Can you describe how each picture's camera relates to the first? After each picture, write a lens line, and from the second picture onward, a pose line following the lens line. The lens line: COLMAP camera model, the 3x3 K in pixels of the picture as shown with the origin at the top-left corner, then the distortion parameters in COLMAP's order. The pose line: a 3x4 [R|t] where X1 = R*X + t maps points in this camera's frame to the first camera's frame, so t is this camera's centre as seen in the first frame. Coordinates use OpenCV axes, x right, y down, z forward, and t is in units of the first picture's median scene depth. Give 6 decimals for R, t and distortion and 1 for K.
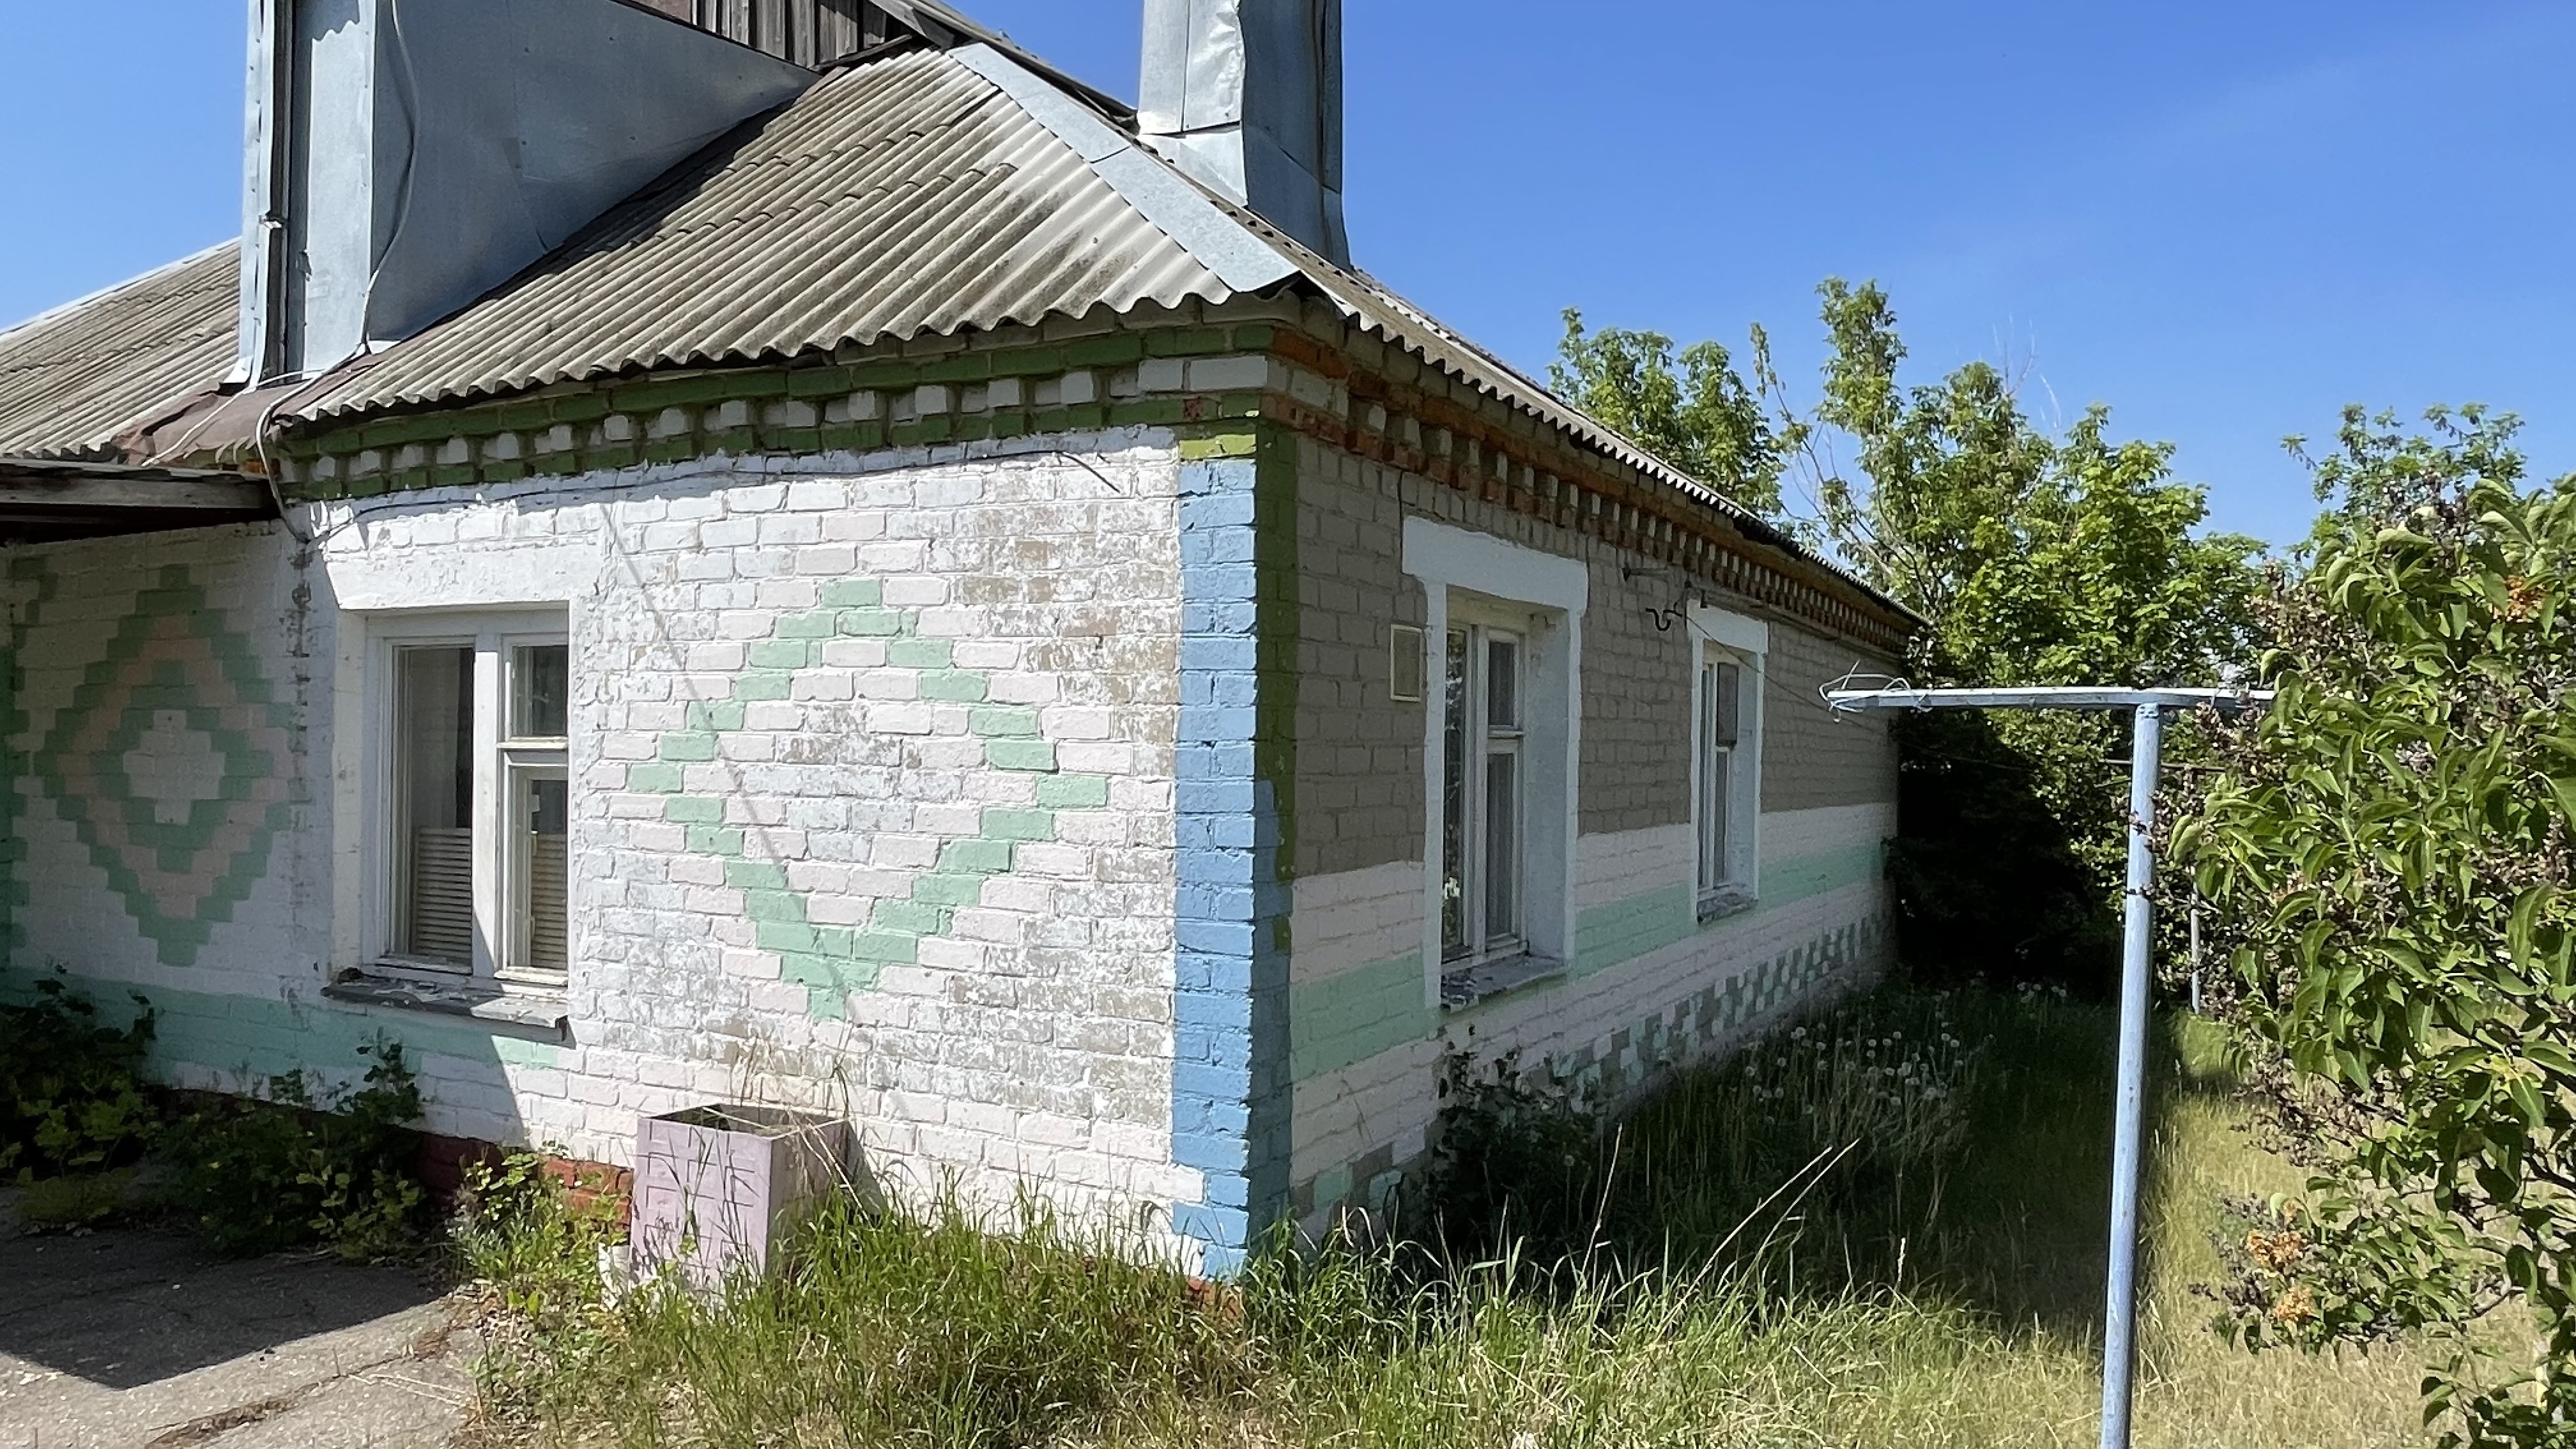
lens RADIAL K [[1727.3, 0, 1286.7], [0, 1727.3, 730.5], [0, 0, 1]] dist [0.001172, 0.000199]
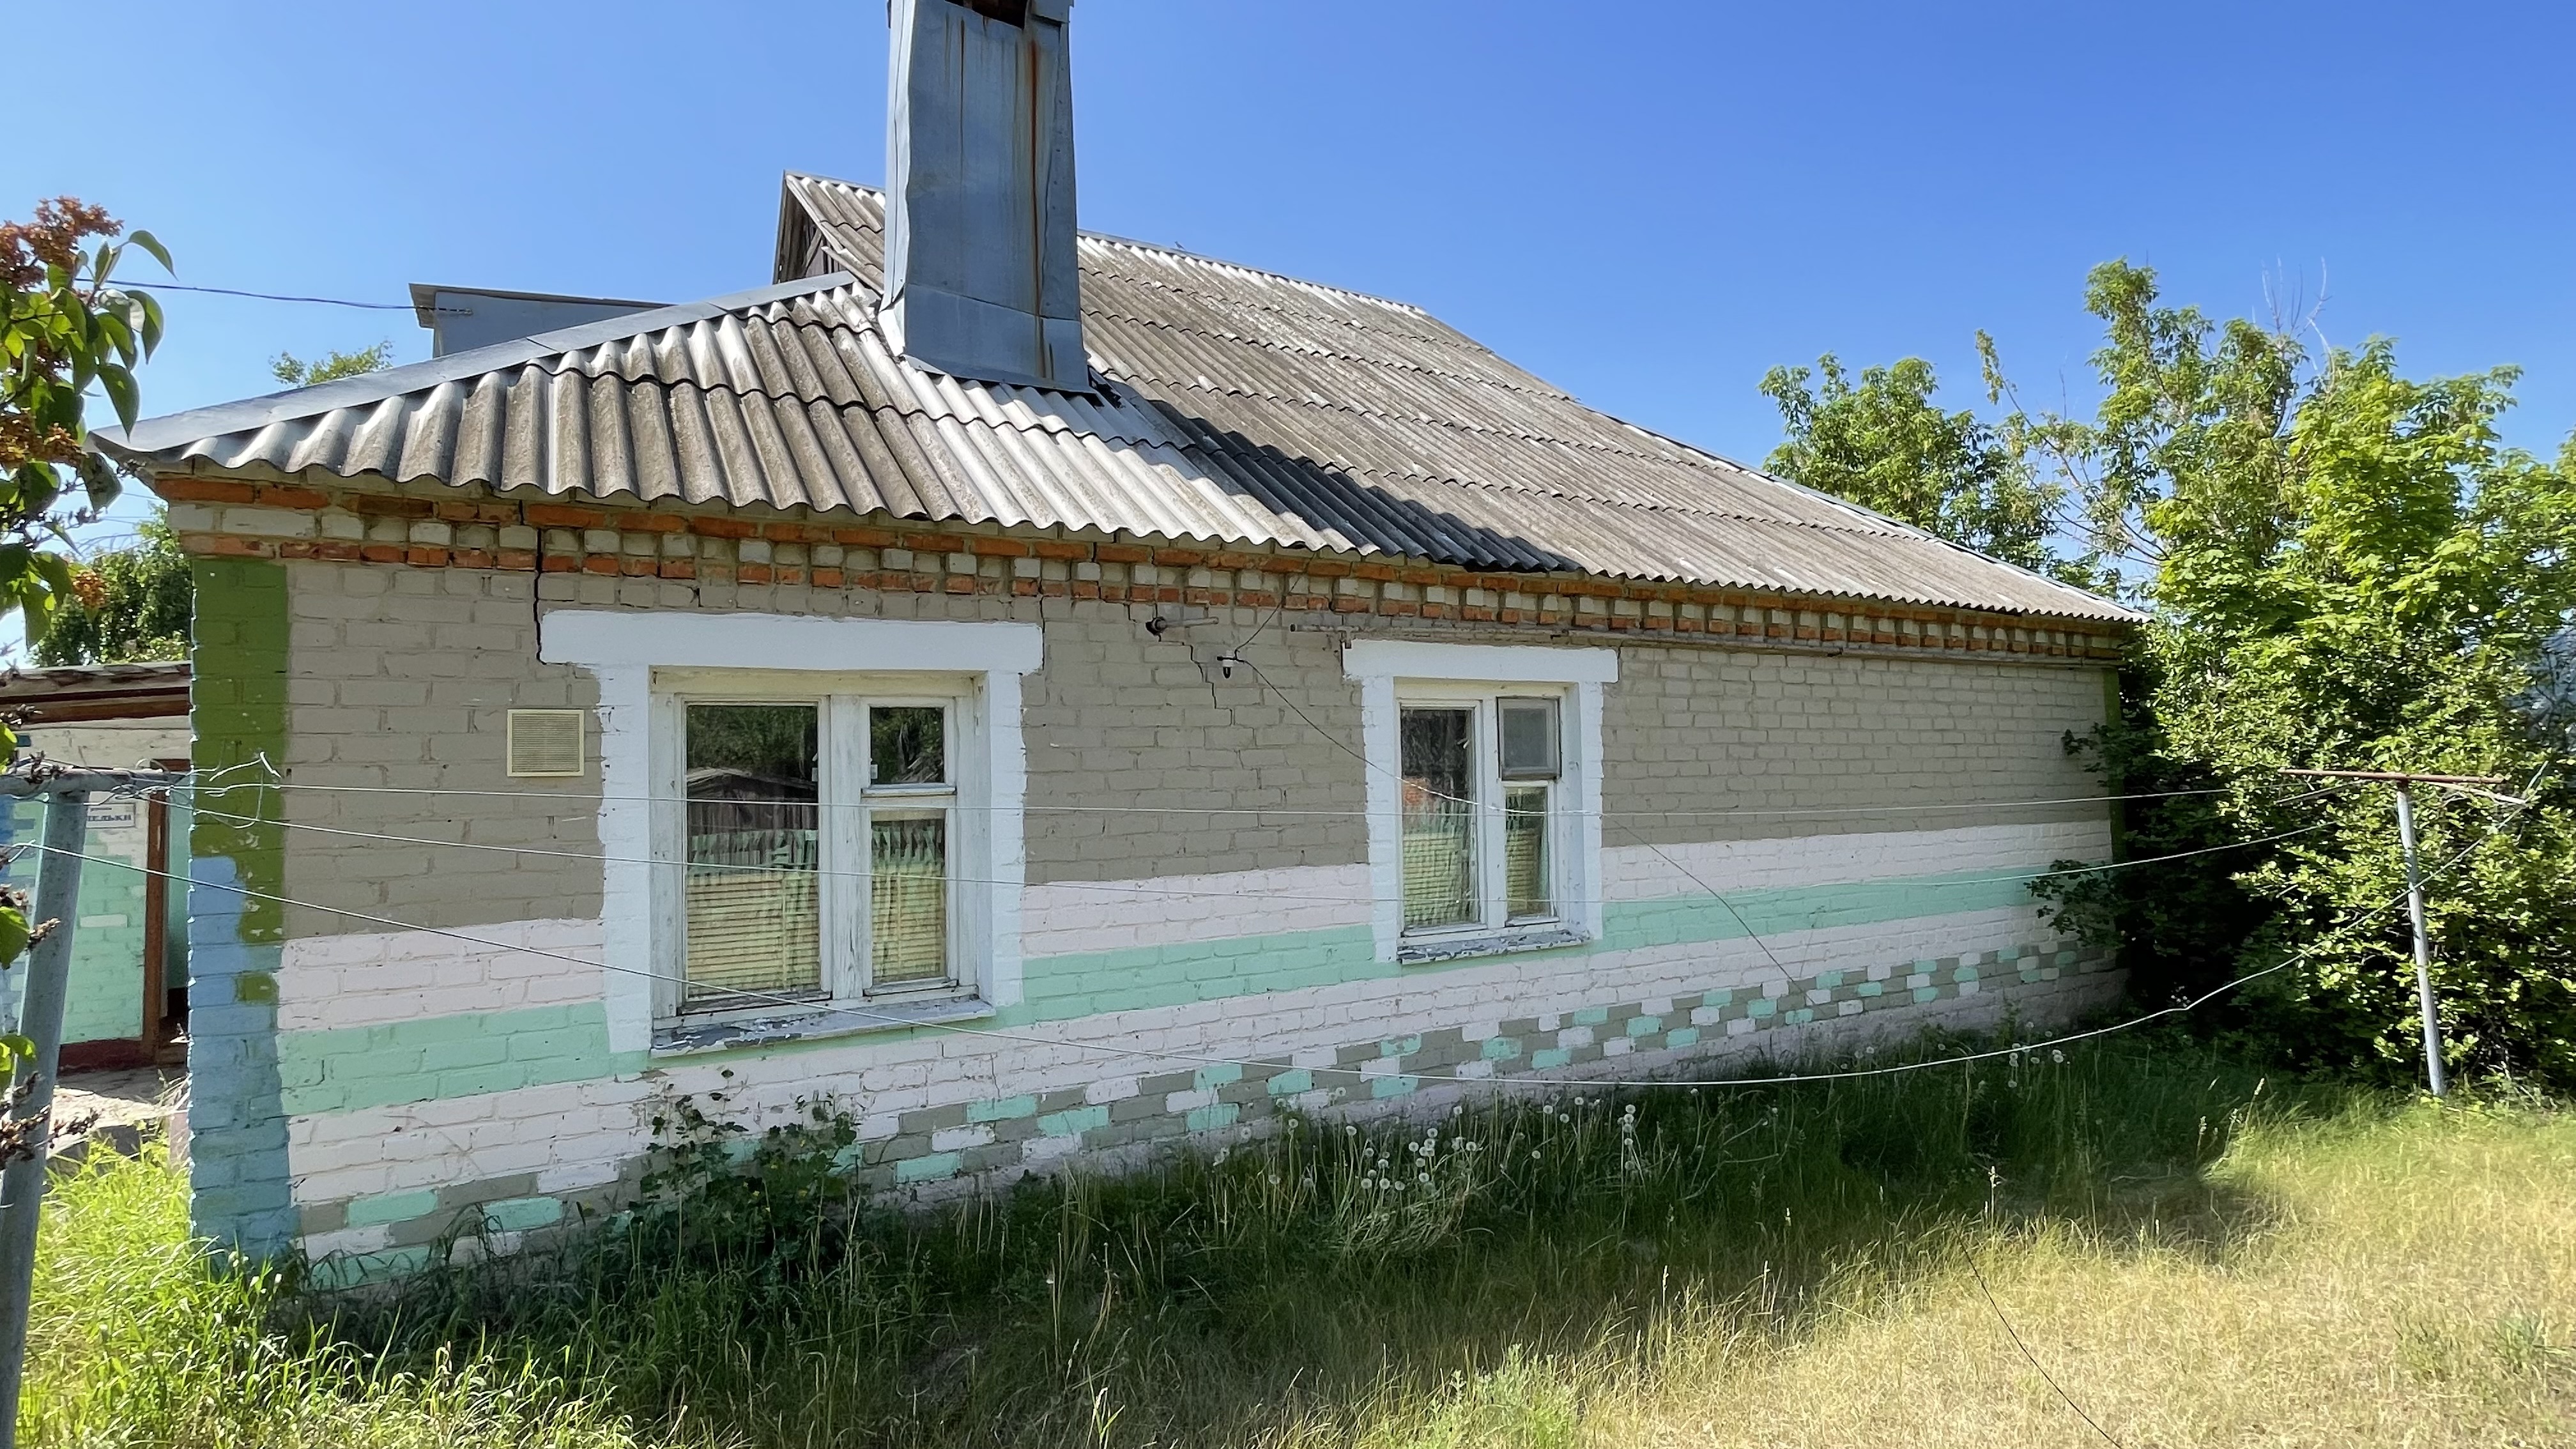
lens RADIAL K [[1205.7, 0, 1288.4], [0, 1205.7, 722.7], [0, 0, 1]] dist [-0.001306, -0.000069]
pose [[0.830775, -0.043206, -0.554928, 0.487452], [0.031847, 0.999039, -0.030107, -0.006908], [0.555696, 0.007339, 0.831353, 0.331515]]
